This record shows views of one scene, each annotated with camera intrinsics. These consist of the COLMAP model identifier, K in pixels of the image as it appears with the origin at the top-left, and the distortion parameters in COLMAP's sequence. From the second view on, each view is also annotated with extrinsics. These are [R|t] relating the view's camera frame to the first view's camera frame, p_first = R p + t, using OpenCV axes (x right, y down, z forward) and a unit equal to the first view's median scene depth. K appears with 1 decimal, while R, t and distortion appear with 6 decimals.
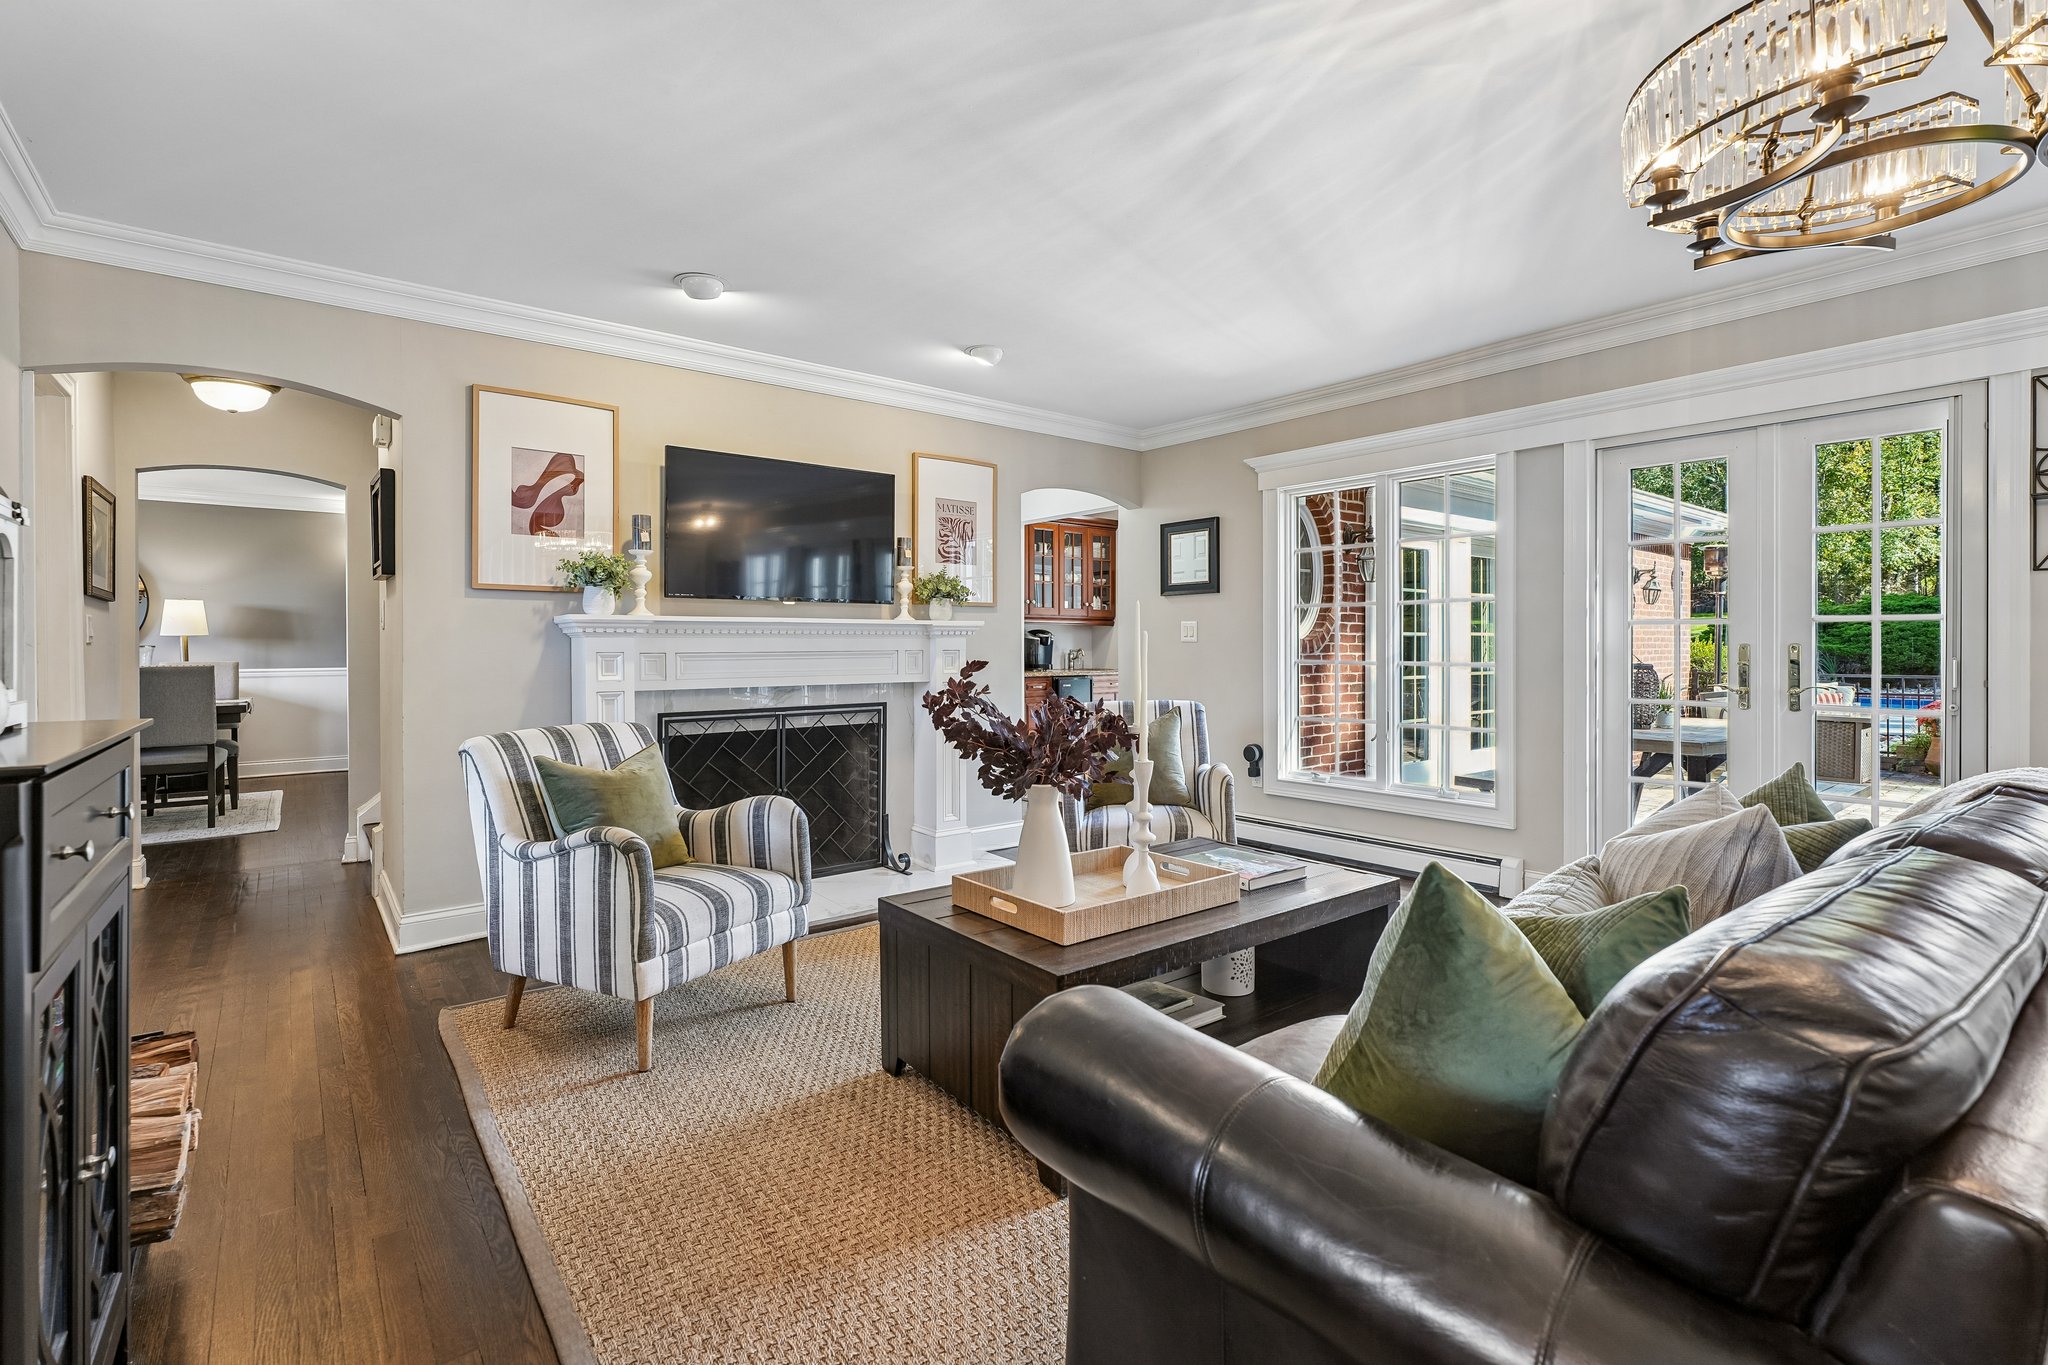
lens RADIAL K [[917.0, 0, 1023.4], [0, 917.0, 660.9], [0, 0, 1]] dist [-0.000722, 0.000057]
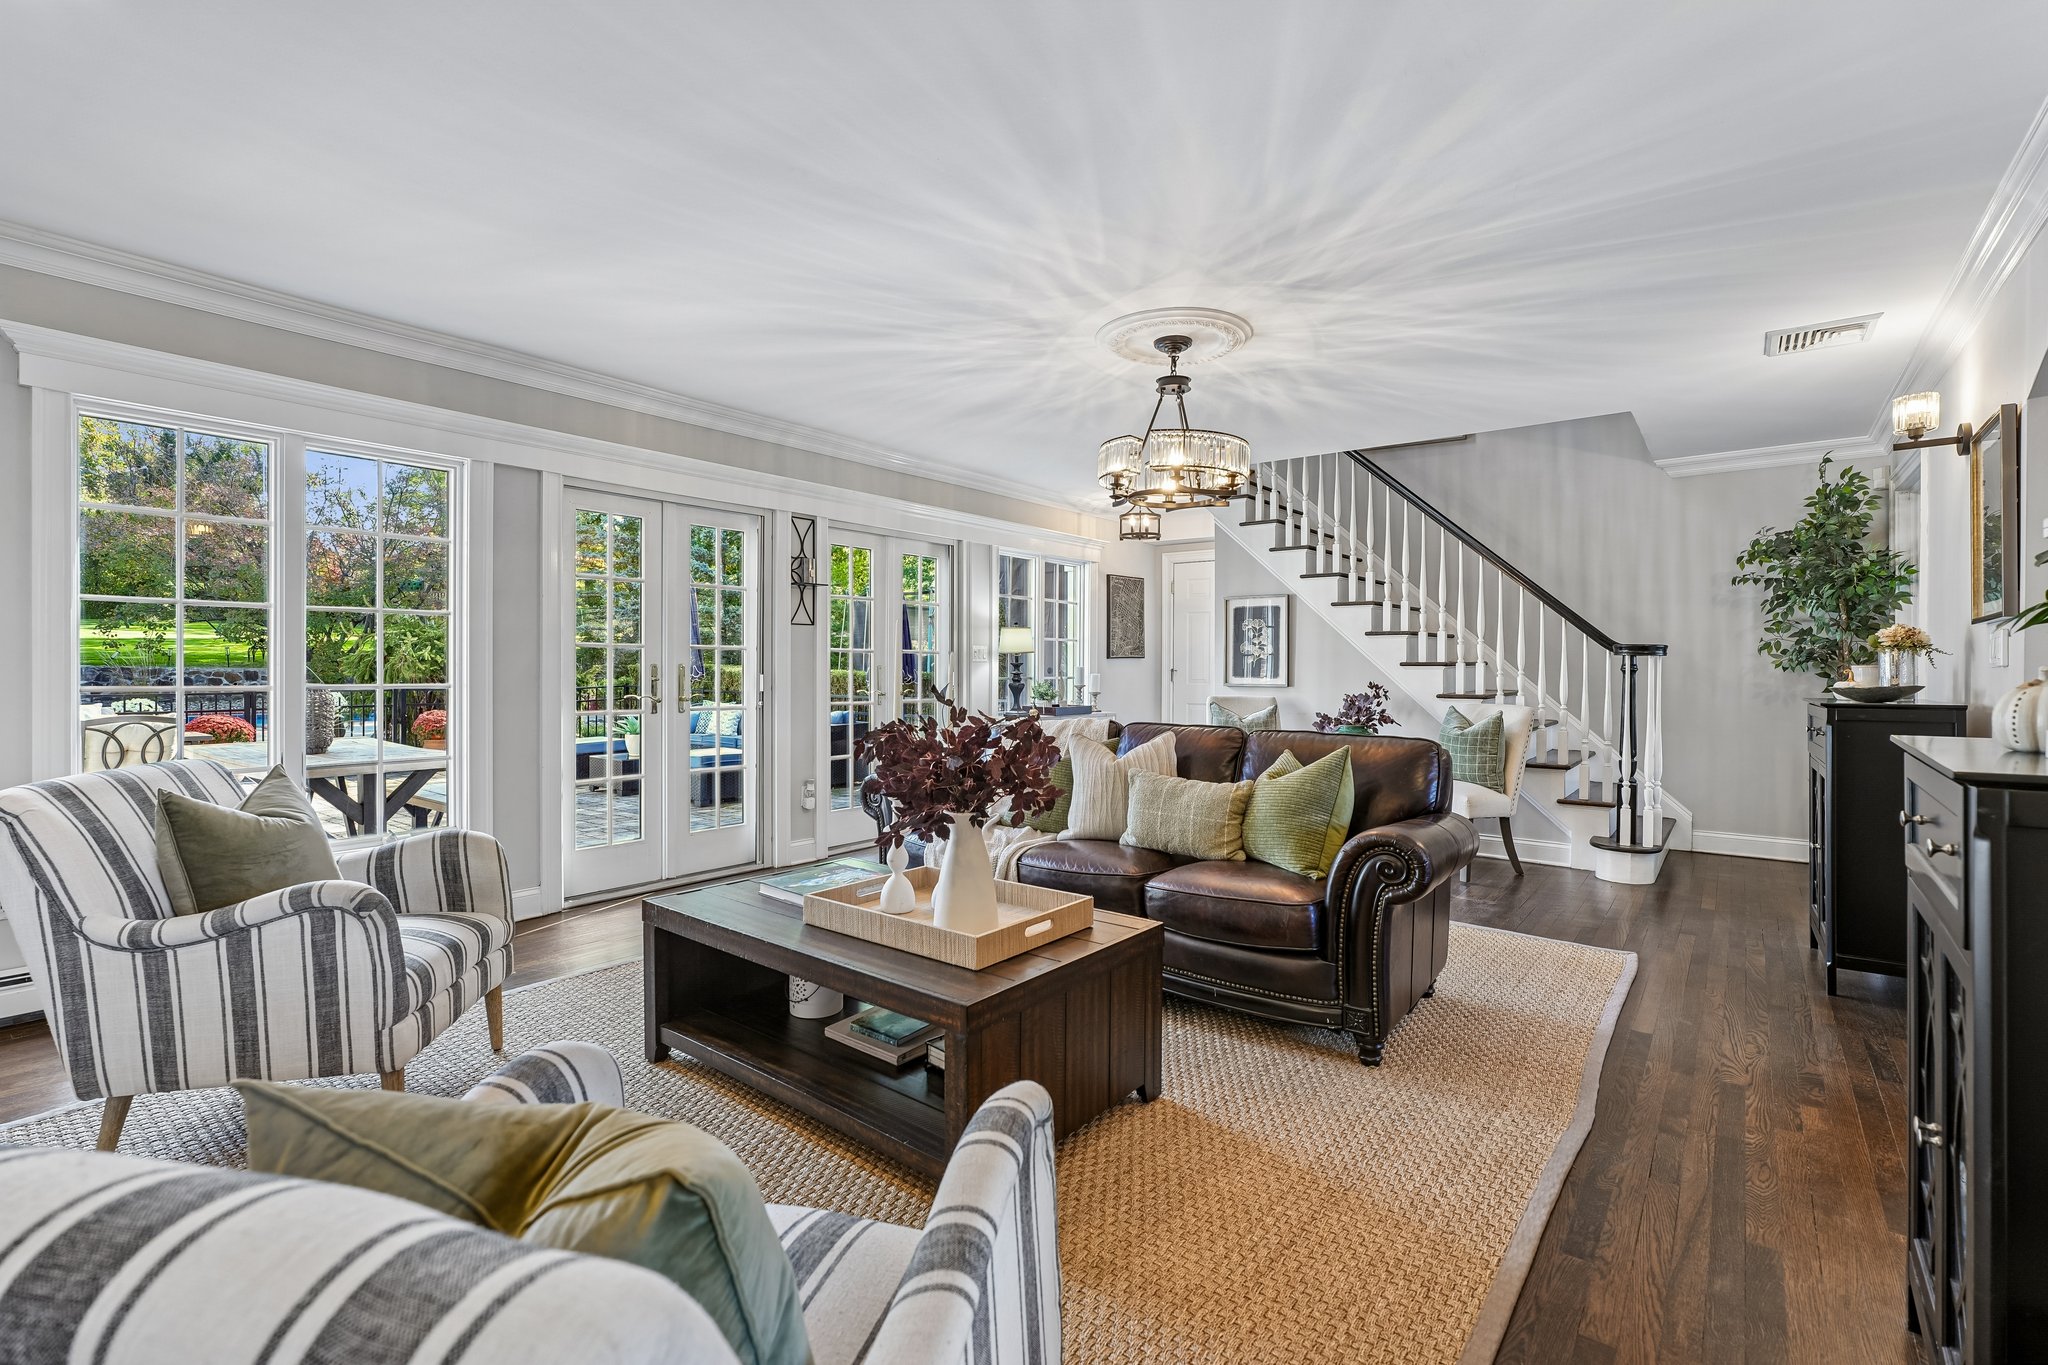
lens RADIAL K [[917.0, 0, 1026.0], [0, 917.0, 676.8], [0, 0, 1]] dist [-0.000722, 0.000057]
pose [[-0.223321, -0.010667, 0.974687, -1.028658], [0.010441, 0.999857, 0.013334, -0.019124], [-0.974689, 0.013155, -0.223178, 1.296556]]
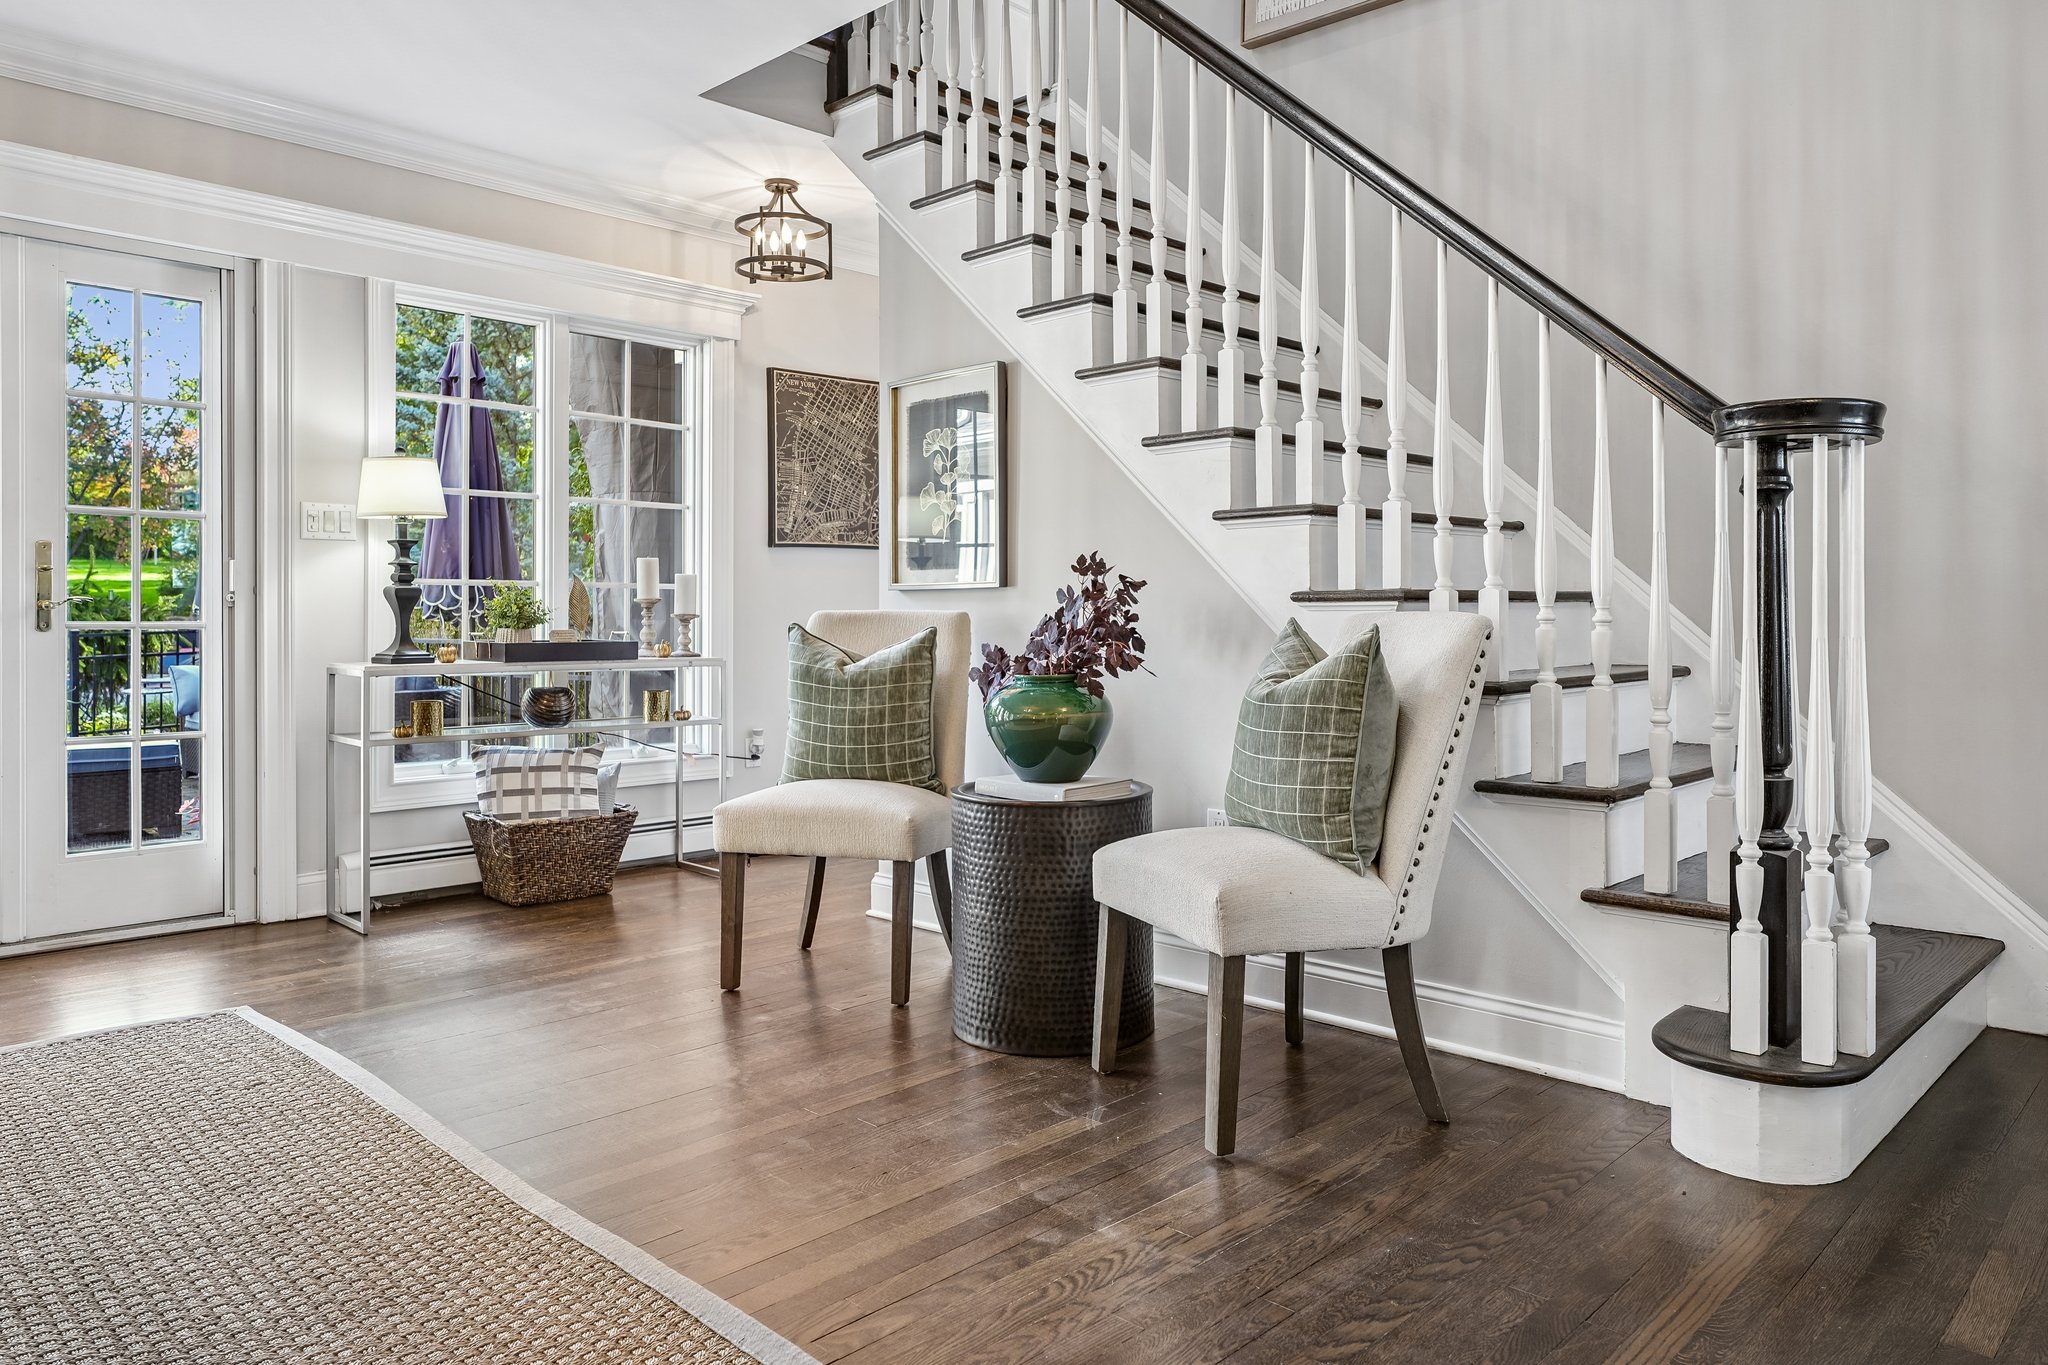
lens RADIAL K [[1355.0, 0, 983.6], [0, 1355.0, 621.4], [0, 0, 1]] dist [-0.007717, 0.000646]
pose [[-0.098217, 0.000516, 0.995165, -0.673817], [0.011745, 0.999931, 0.000641, 0.029511], [-0.995096, 0.011751, -0.098216, 0.797986]]
